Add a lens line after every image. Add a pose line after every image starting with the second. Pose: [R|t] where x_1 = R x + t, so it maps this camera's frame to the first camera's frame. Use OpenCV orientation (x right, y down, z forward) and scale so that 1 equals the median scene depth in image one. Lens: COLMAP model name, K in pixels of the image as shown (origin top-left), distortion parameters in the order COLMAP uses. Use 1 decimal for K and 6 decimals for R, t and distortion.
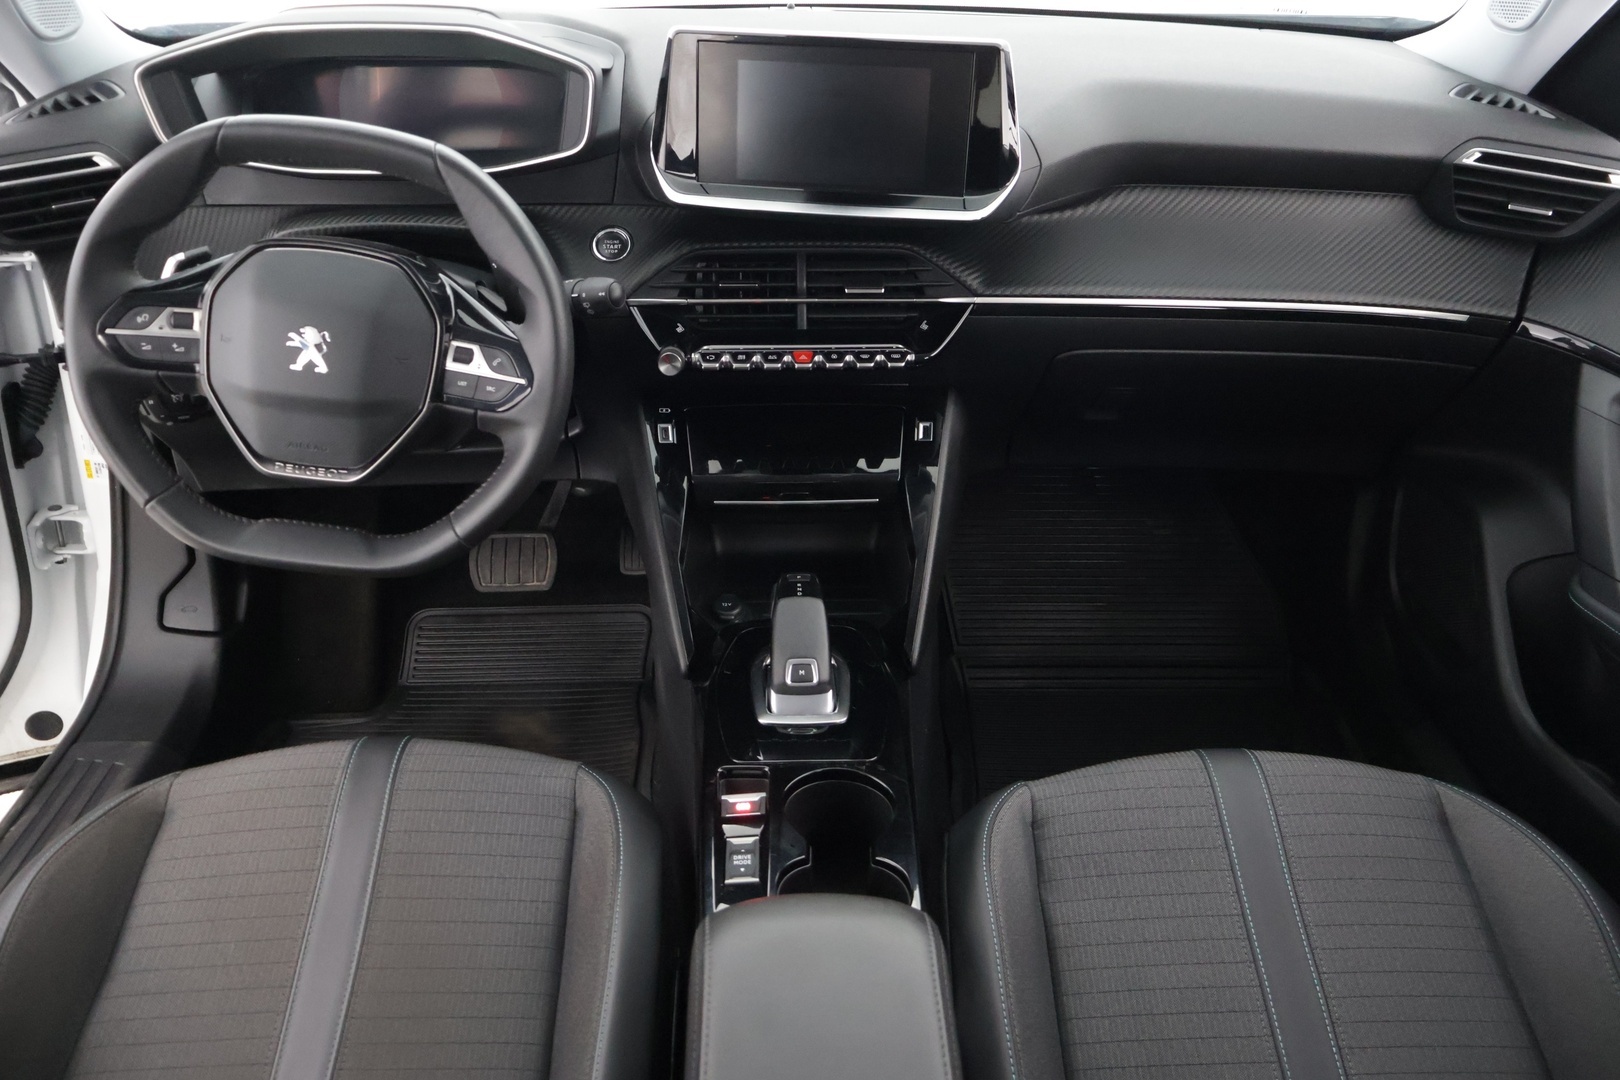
lens RADIAL K [[1363.7, 0, 810.0], [0, 1363.7, 540.0], [0, 0, 1]] dist [-0.004622, -0.047194]
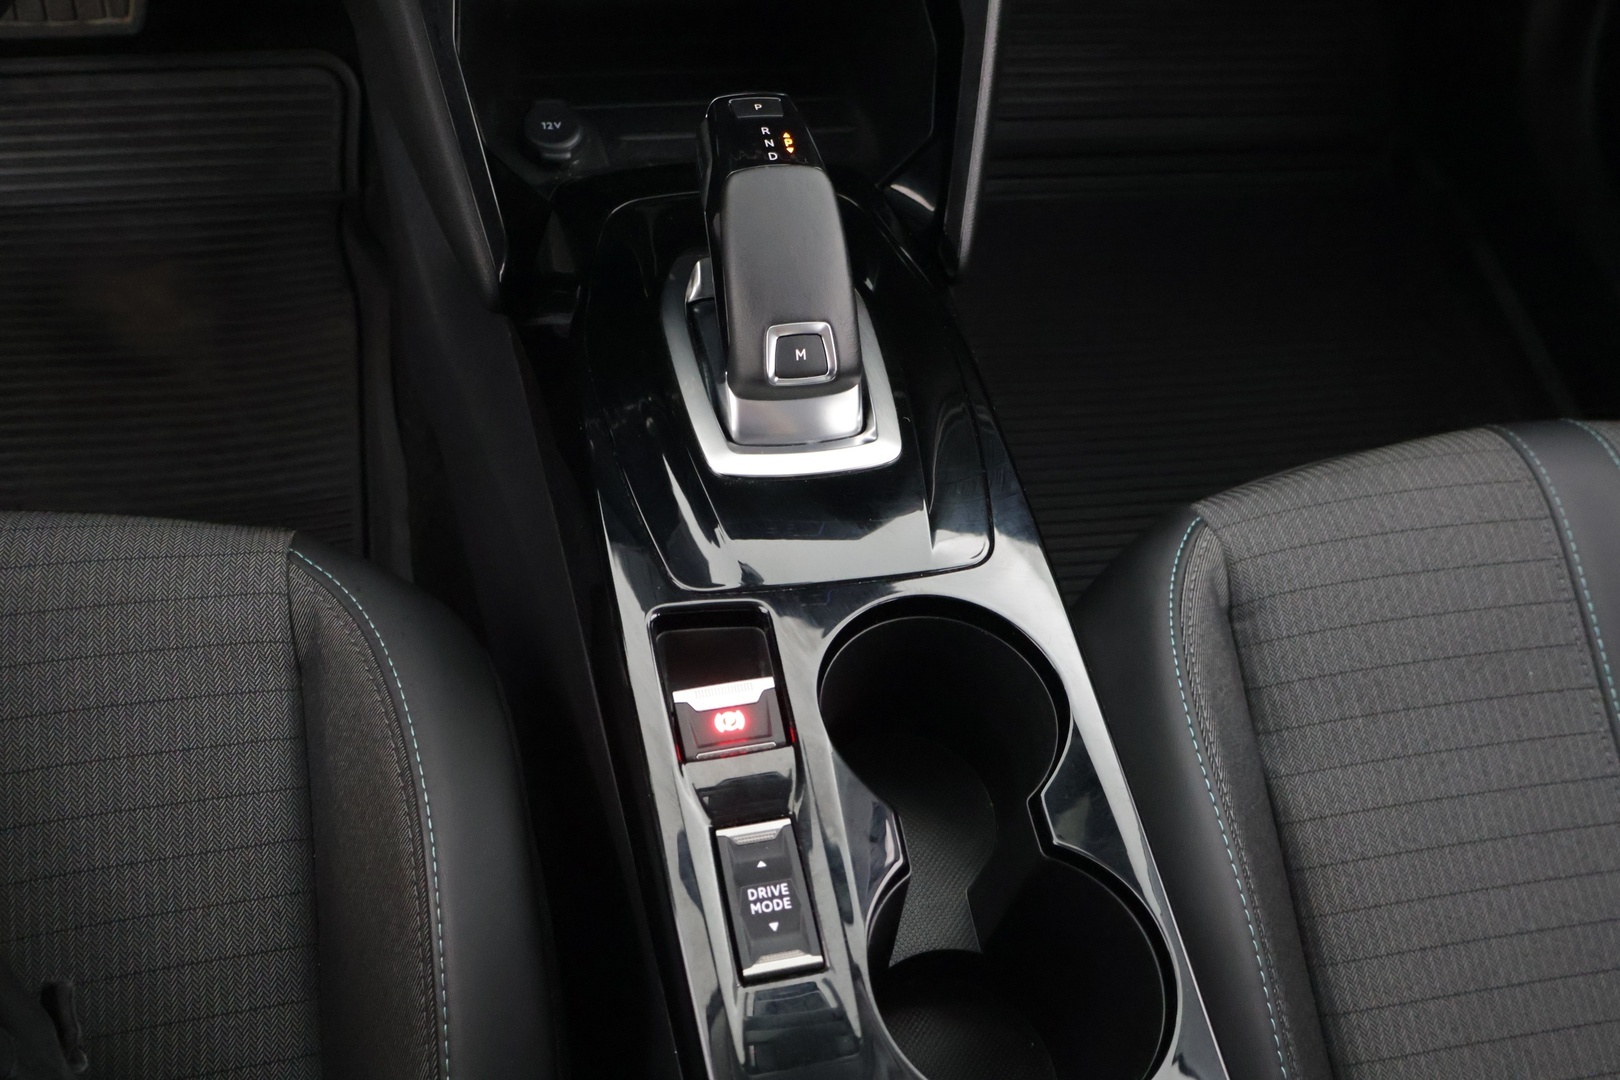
lens RADIAL K [[1556.8, 0, 810.0], [0, 1556.8, 540.0], [0, 0, 1]] dist [0.011268, 0.015938]
pose [[0.979702, -0.070296, 0.187730, -0.102259], [-0.013111, 0.912022, 0.409932, -0.055946], [-0.200030, -0.404073, 0.892588, 0.517600]]
